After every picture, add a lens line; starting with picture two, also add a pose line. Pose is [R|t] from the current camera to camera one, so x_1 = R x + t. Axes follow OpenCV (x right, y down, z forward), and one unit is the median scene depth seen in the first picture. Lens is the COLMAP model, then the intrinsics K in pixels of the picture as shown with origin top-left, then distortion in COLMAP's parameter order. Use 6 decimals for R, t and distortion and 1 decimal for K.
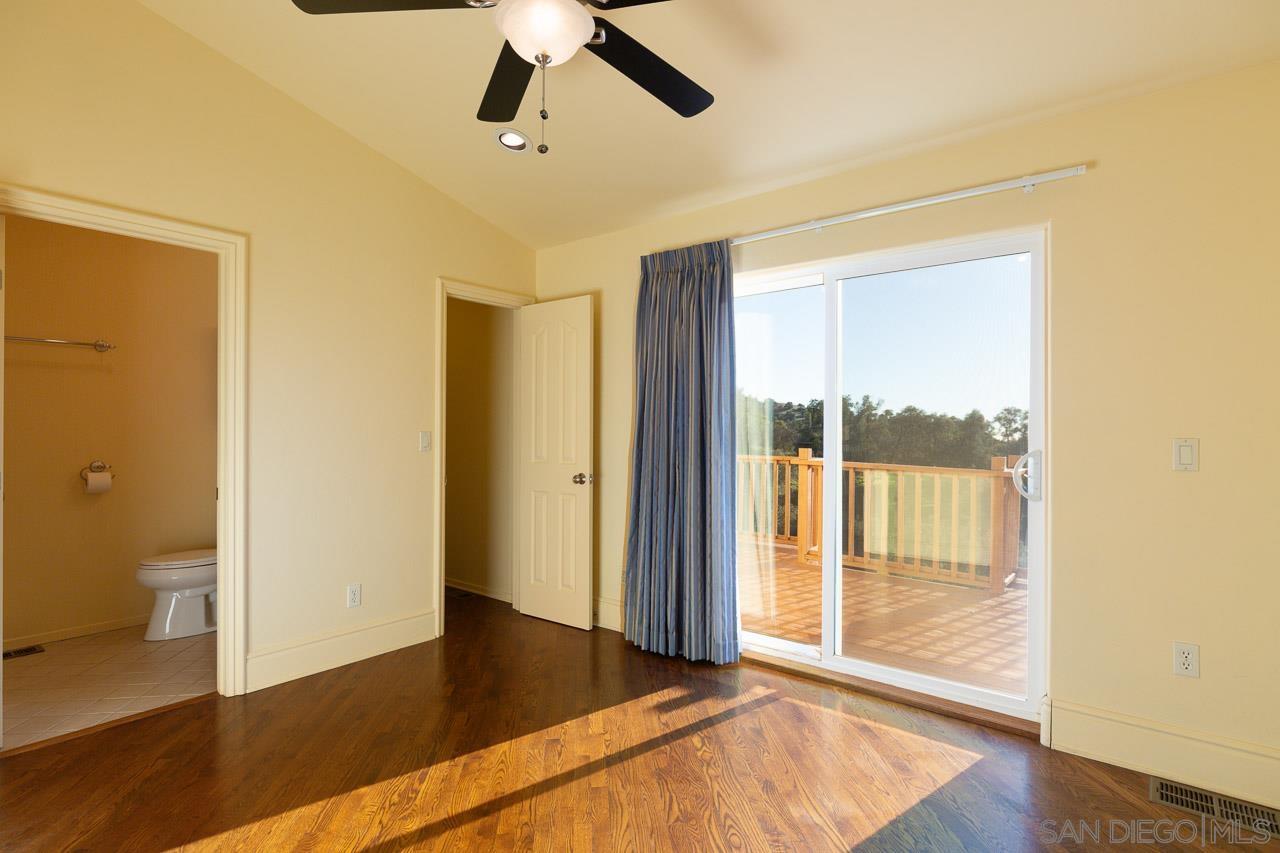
lens RADIAL K [[694.2, 0, 644.5], [0, 694.2, 402.7], [0, 0, 1]] dist [0.020478, 0.000093]
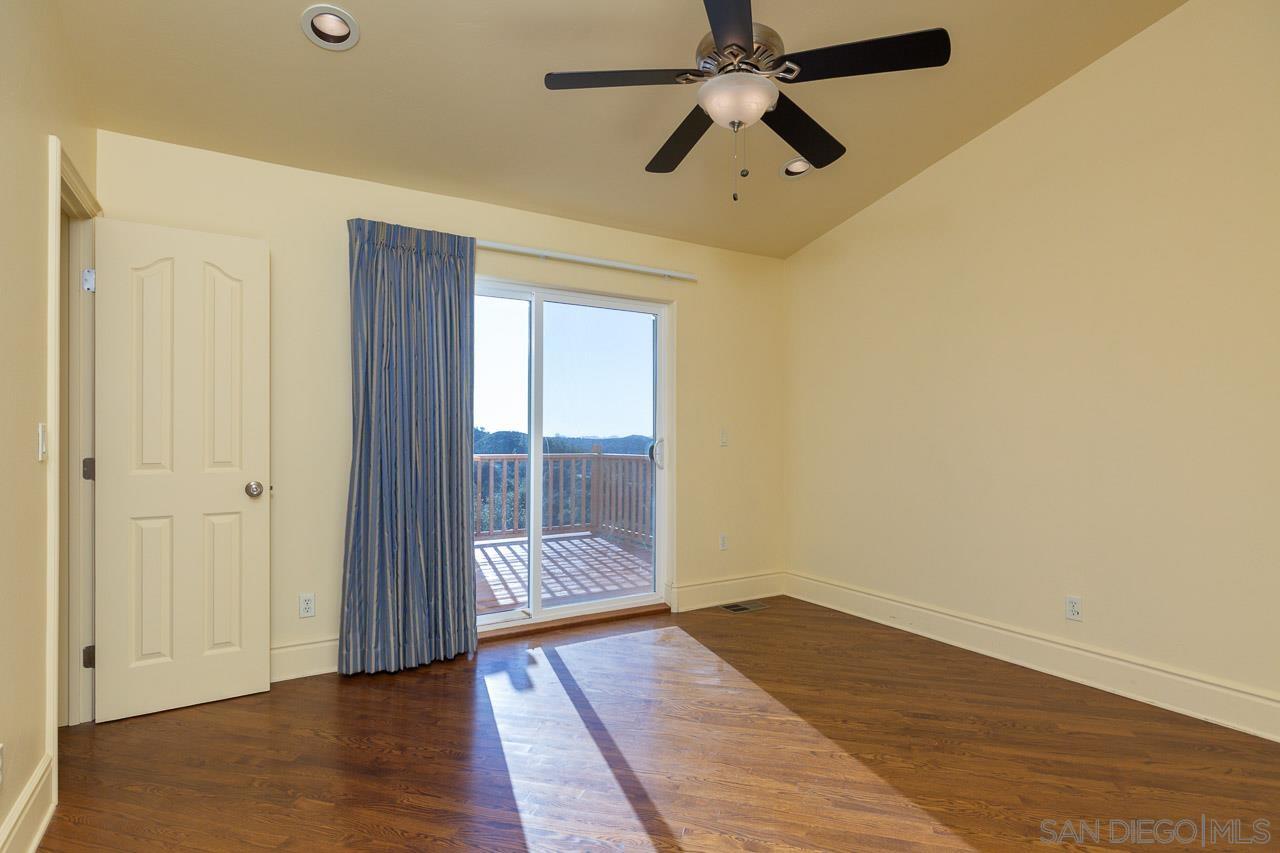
lens RADIAL K [[658.0, 0, 640.0], [0, 658.0, 426.5], [0, 0, 1]] dist [0.002727, 0.000155]
pose [[0.314984, -0.001042, 0.949096, -0.830652], [-0.037777, 0.999193, 0.013634, 0.021417], [-0.948345, -0.040148, 0.314691, 0.524295]]
